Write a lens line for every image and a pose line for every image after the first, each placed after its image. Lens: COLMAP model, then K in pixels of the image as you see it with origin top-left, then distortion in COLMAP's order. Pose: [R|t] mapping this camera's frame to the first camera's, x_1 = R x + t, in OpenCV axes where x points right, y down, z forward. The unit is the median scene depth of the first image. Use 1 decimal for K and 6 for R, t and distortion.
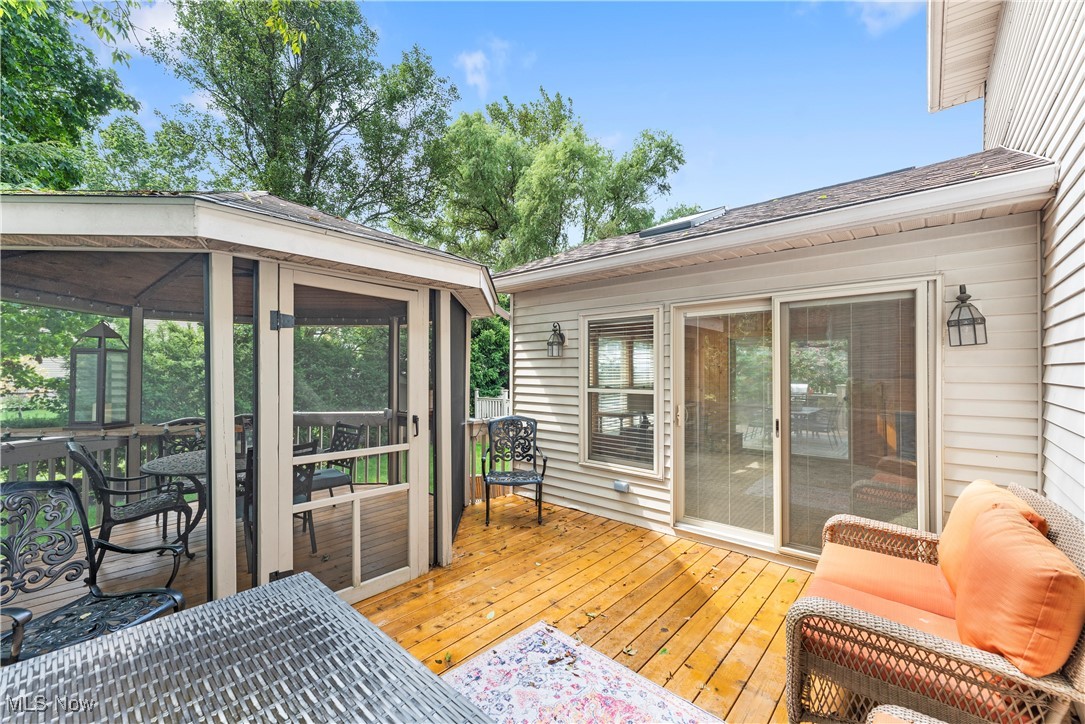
lens RADIAL K [[435.0, 0, 536.5], [0, 435.0, 360.6], [0, 0, 1]] dist [0.009294, 0.000094]
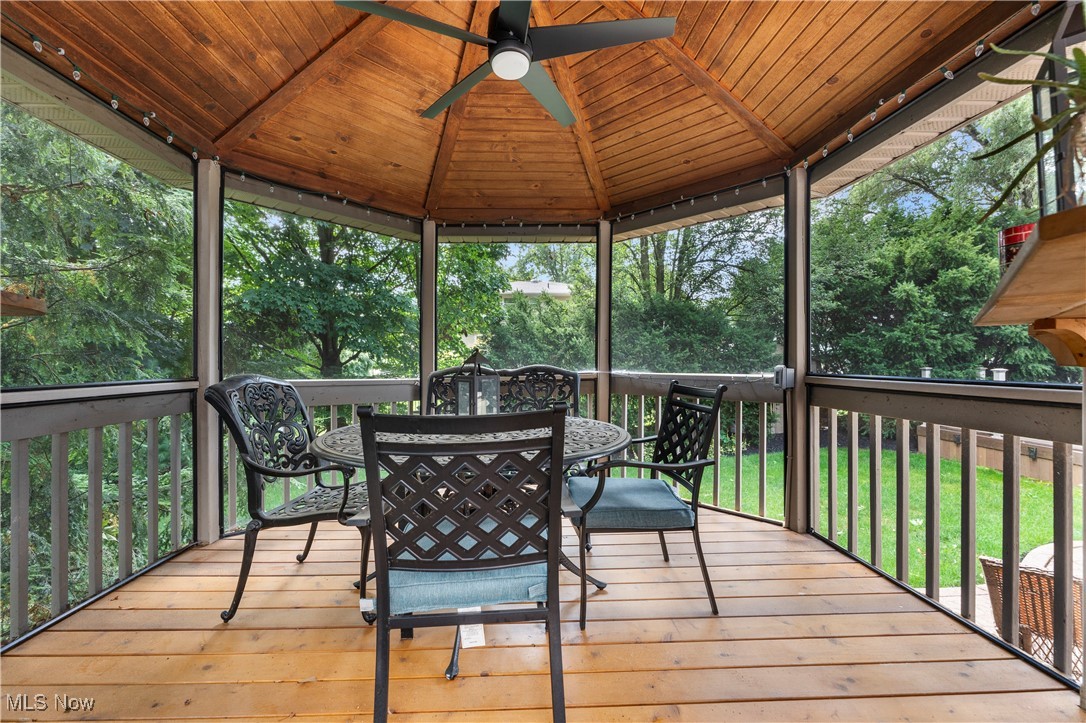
lens RADIAL K [[435.4, 0, 537.0], [0, 435.4, 360.1], [0, 0, 1]] dist [0.009294, 0.000094]
pose [[0.682311, 0.002216, -0.731058, -0.082582], [0.020168, 0.999558, 0.021853, 0.039422], [0.730784, -0.029654, 0.681965, 0.225847]]
